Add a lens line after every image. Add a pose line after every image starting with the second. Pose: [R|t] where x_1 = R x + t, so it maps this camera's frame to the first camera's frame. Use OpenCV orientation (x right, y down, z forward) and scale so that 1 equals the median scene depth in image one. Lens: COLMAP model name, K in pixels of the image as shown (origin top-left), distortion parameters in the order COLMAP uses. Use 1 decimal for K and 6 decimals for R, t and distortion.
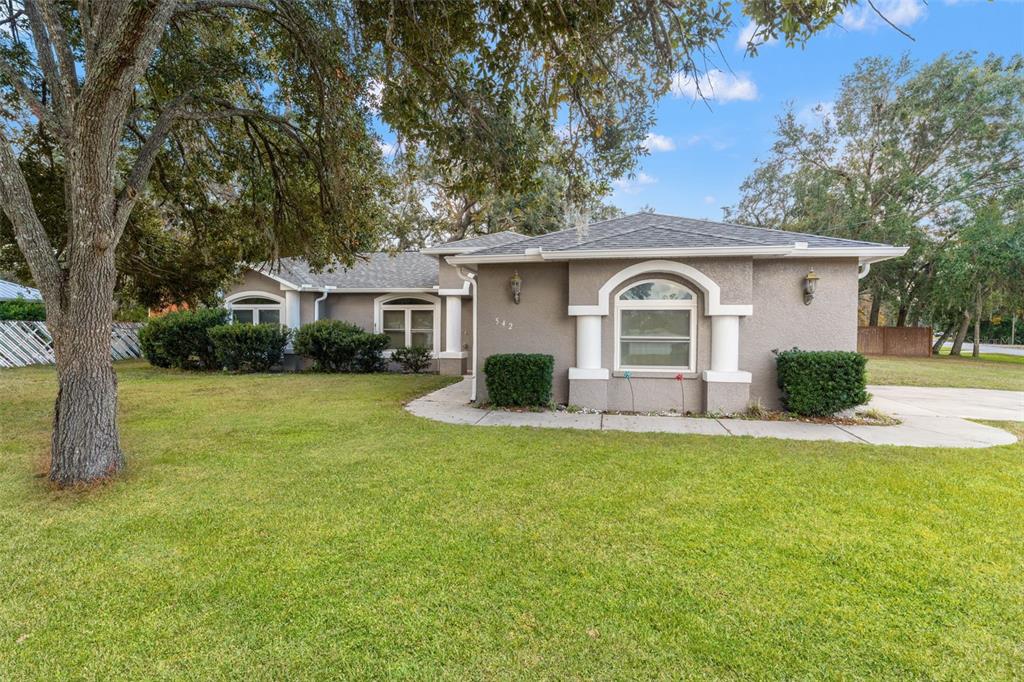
lens RADIAL K [[418.1, 0, 501.7], [0, 418.1, 343.4], [0, 0, 1]] dist [0.002204, 0.000158]
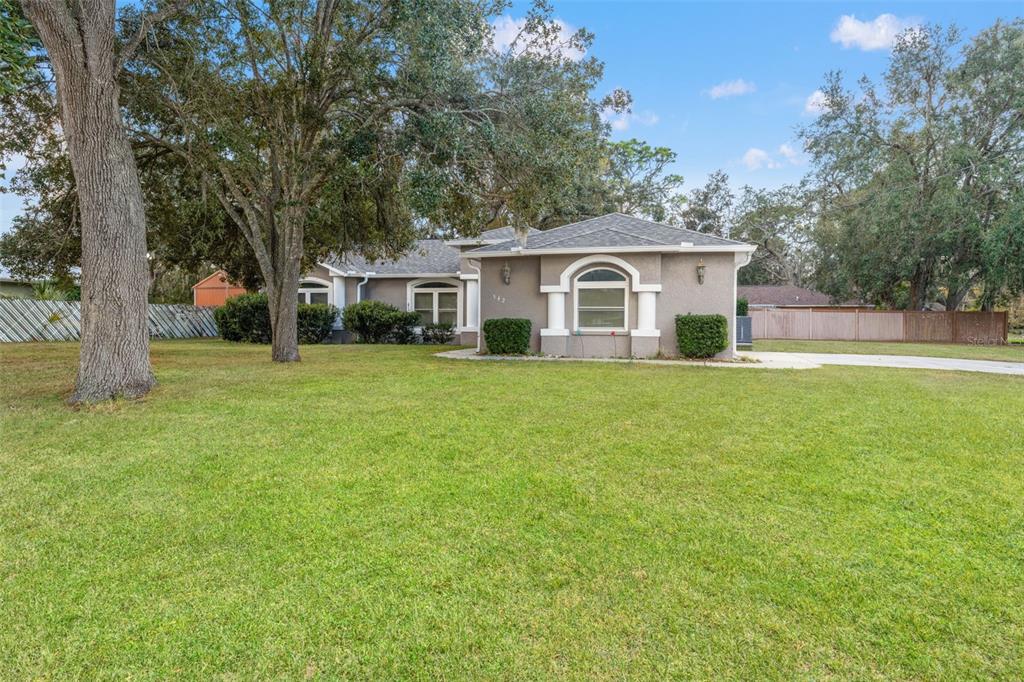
lens RADIAL K [[483.3, 0, 512.0], [0, 483.3, 341.0], [0, 0, 1]] dist [0.000891, 0.000259]
pose [[0.997526, 0.002907, -0.070233, 0.094529], [-0.002063, 0.999925, 0.012088, 0.044301], [0.070263, -0.011913, 0.997457, -0.373210]]
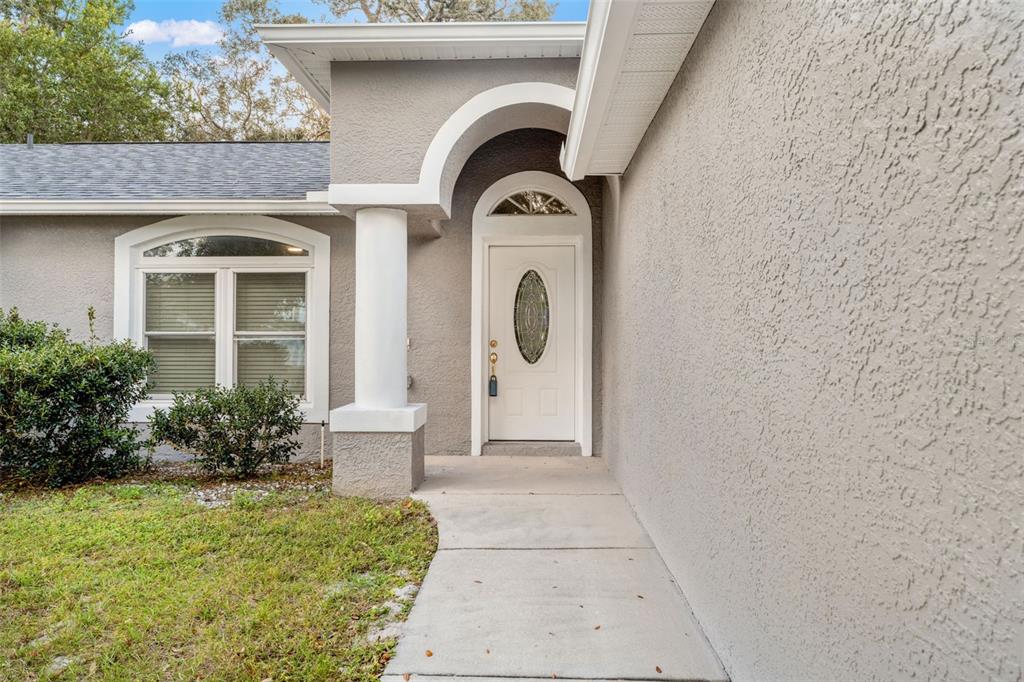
lens RADIAL K [[713.2, 0, 512.0], [0, 713.2, 341.0], [0, 0, 1]] dist [0.000012, 0.000285]
pose [[0.992078, -0.000783, 0.125621, -0.088858], [0.004854, 0.999473, -0.032106, -0.009564], [-0.125529, 0.032461, 0.991559, 0.514159]]
